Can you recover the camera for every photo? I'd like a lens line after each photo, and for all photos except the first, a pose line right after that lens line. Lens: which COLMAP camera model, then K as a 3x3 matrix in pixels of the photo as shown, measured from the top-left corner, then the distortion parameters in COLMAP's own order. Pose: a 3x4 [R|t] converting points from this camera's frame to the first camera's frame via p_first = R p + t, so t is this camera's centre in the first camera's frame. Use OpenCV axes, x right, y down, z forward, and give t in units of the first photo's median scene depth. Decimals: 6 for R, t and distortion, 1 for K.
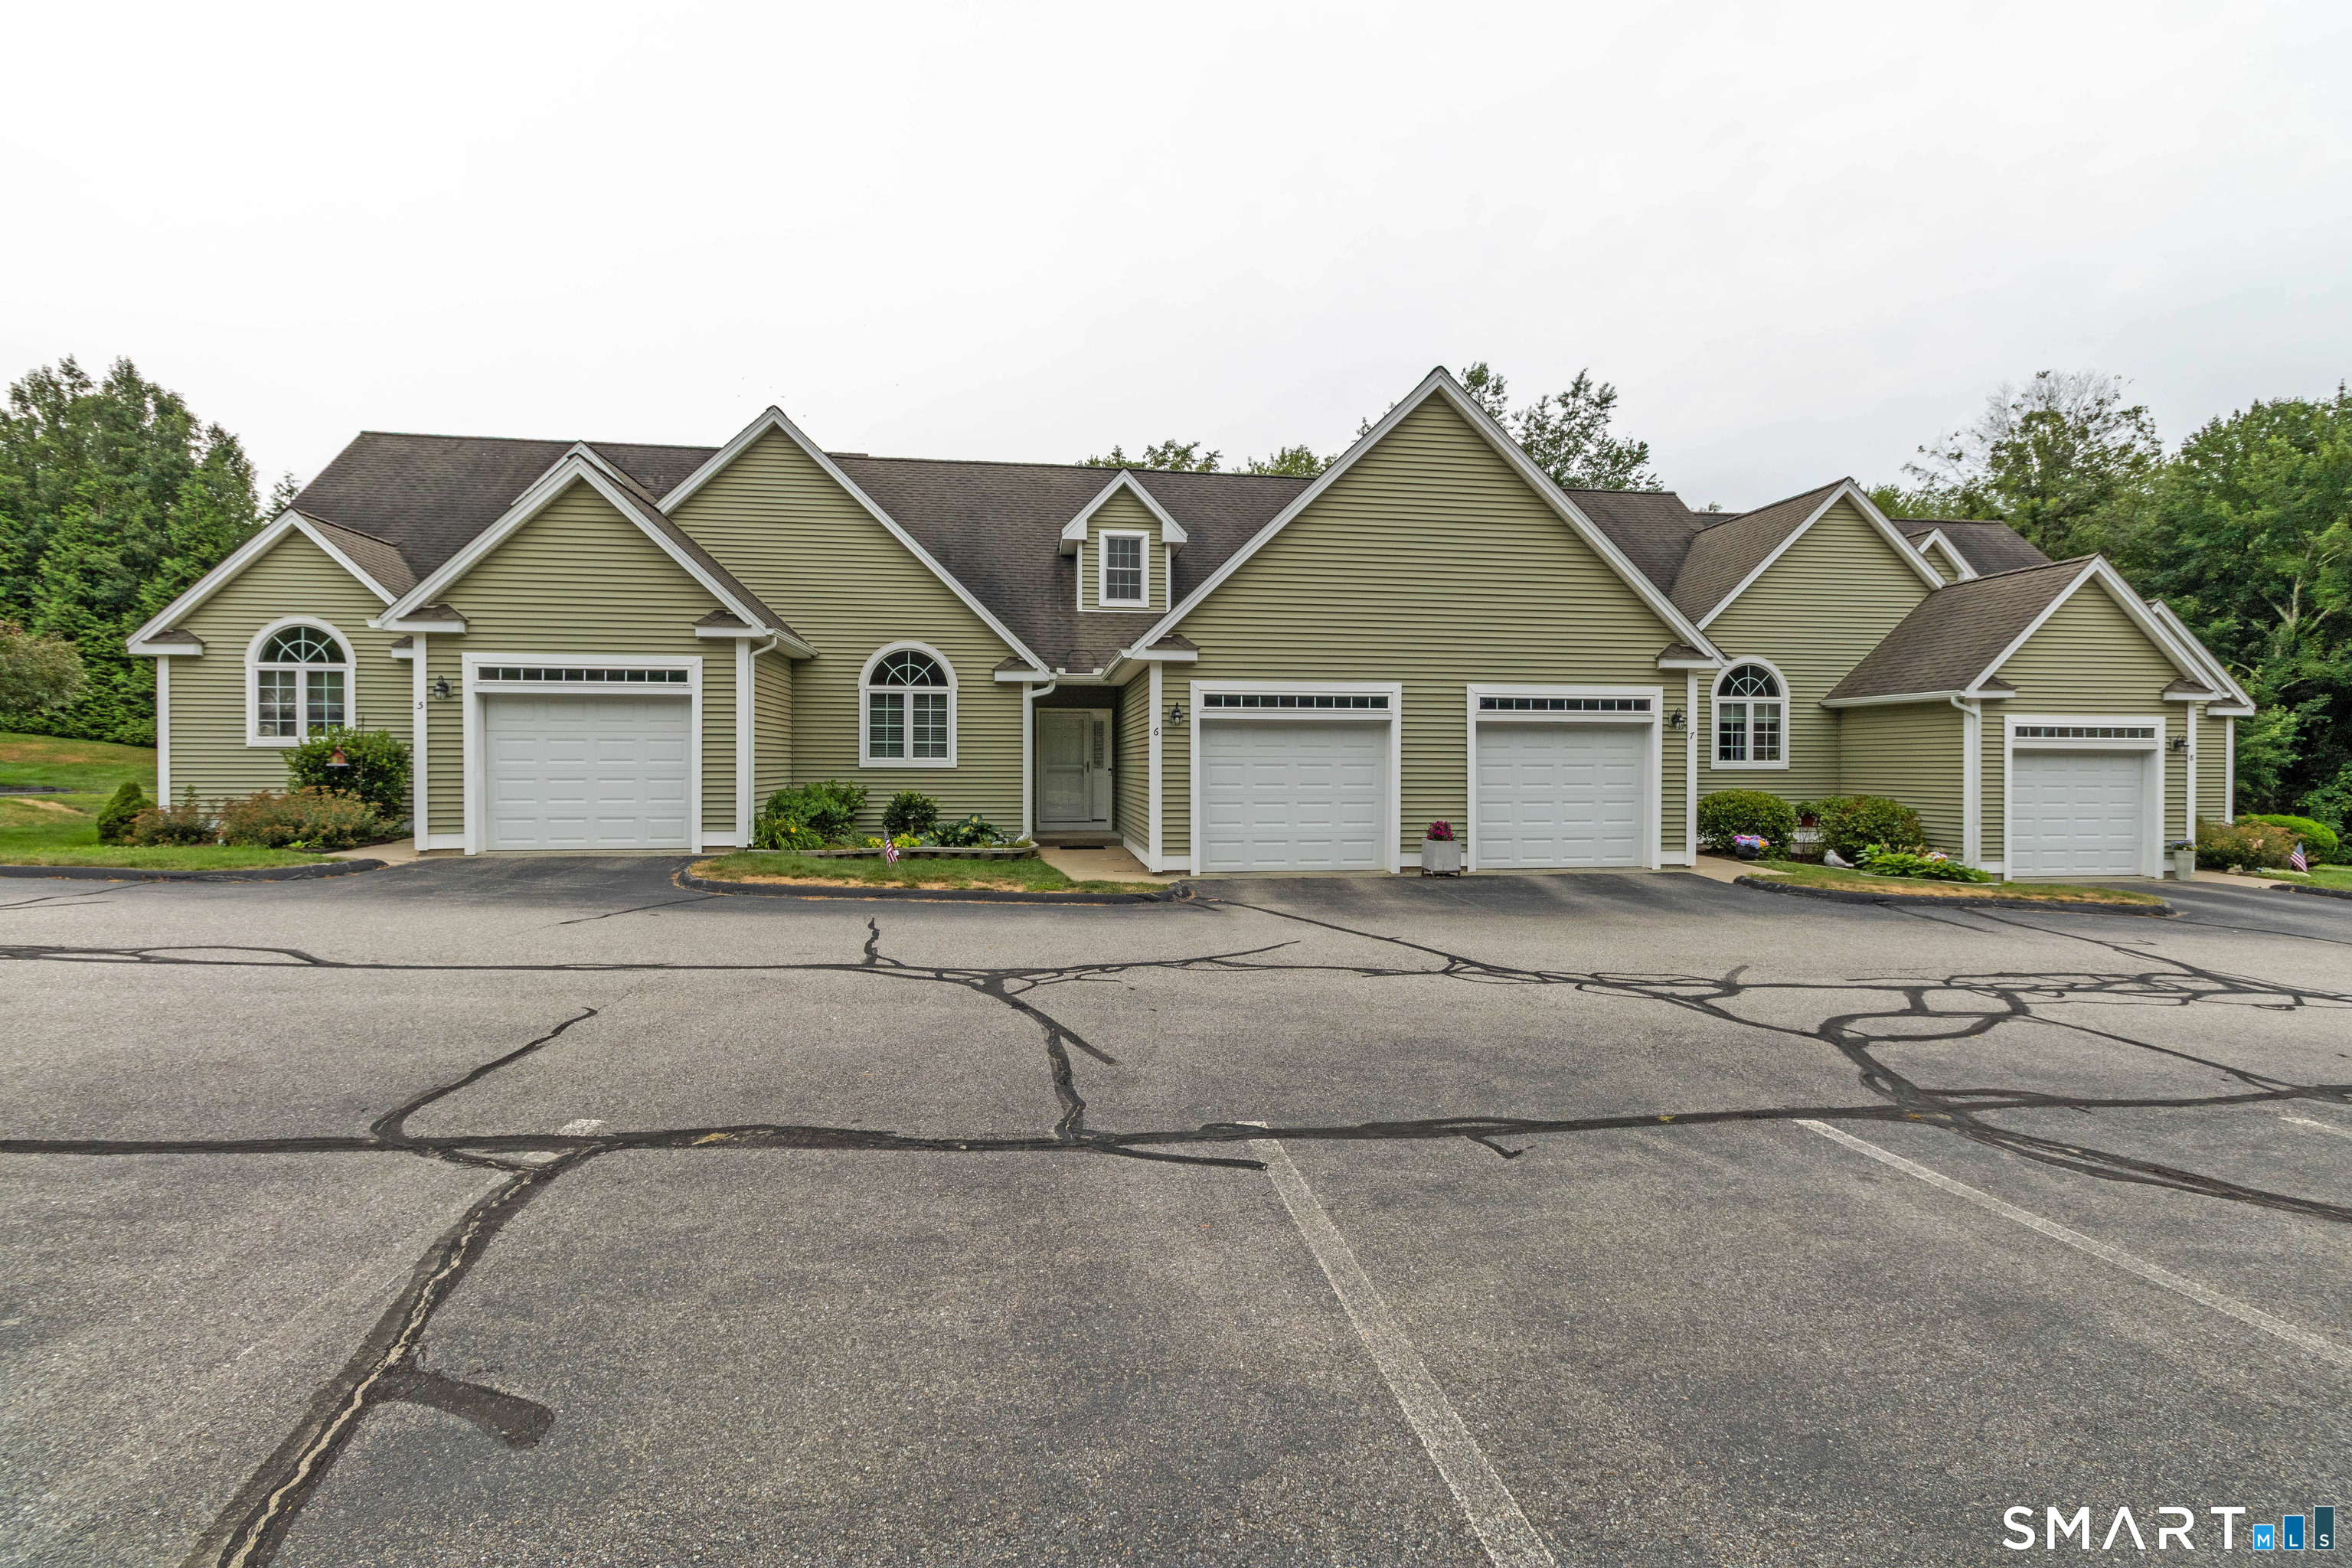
lens RADIAL K [[1078.1, 0, 1184.1], [0, 1078.1, 769.5], [0, 0, 1]] dist [0.003379, -0.000838]
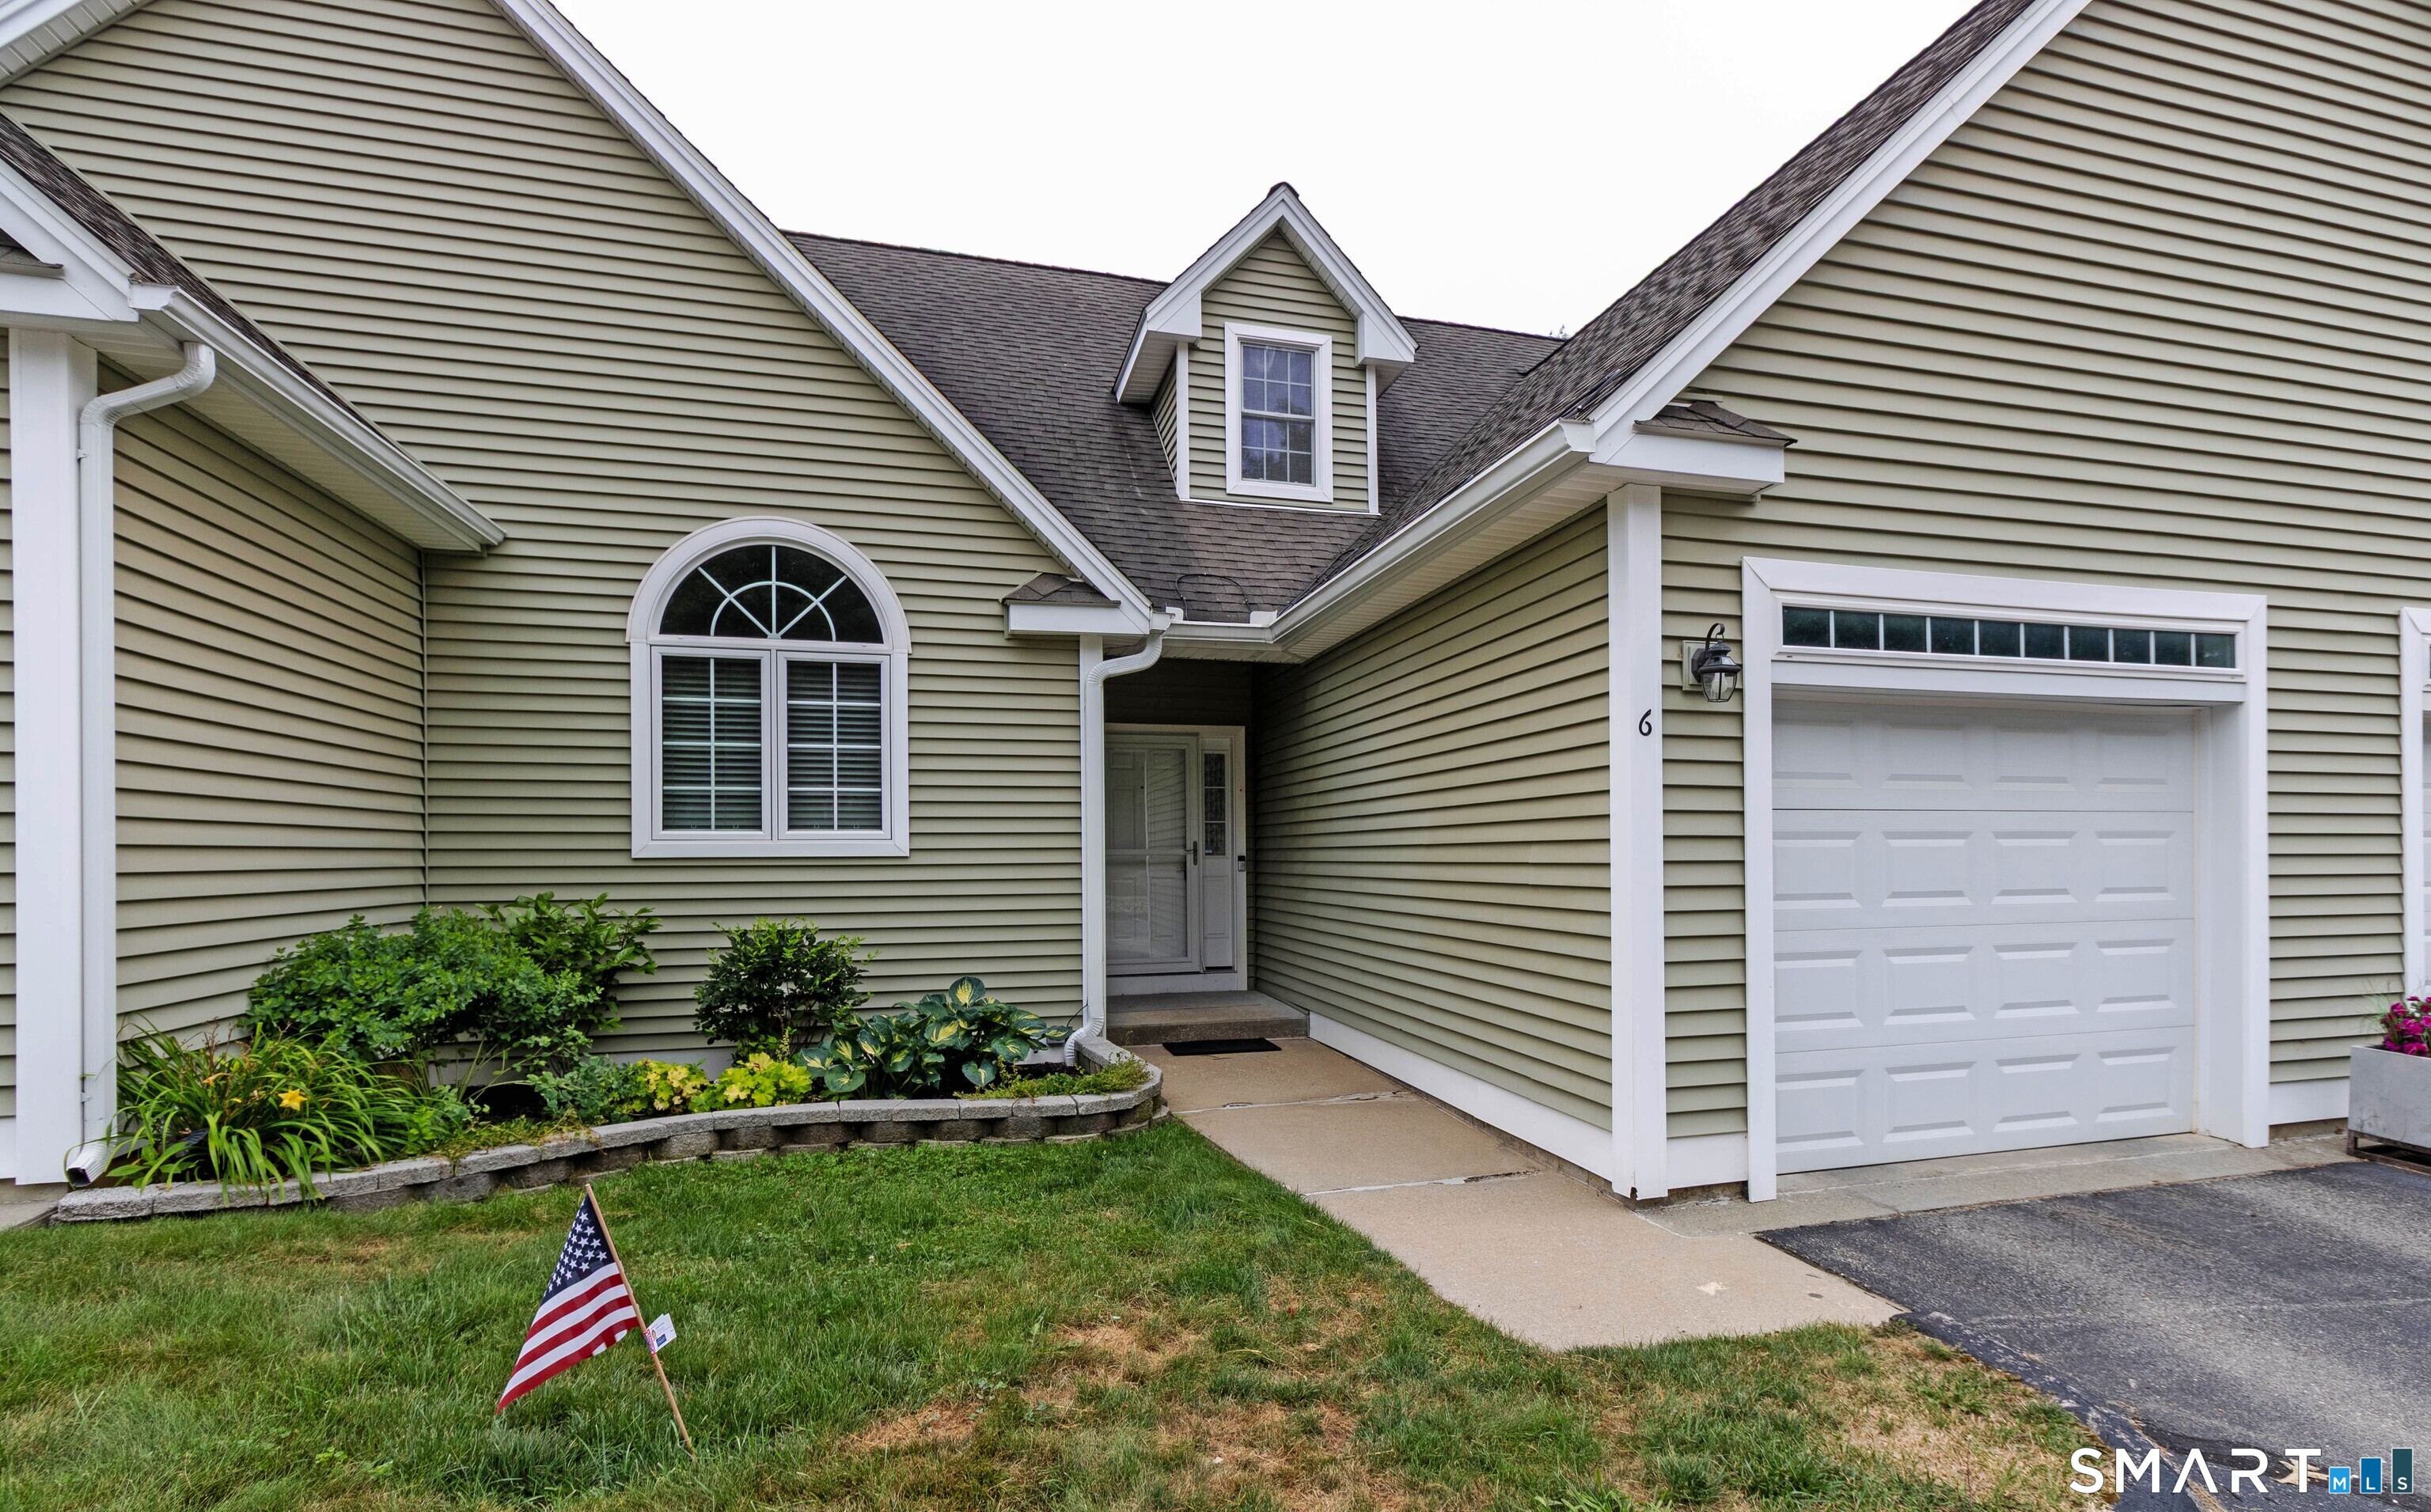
lens RADIAL K [[1171.0, 0, 1301.0], [0, 1171.0, 856.5], [0, 0, 1]] dist [0.000642, 0.000206]
pose [[0.987531, -0.010533, 0.157071, -0.139444], [0.011137, 0.999934, -0.002966, 0.001181], [-0.157029, 0.004679, 0.987583, 0.570389]]
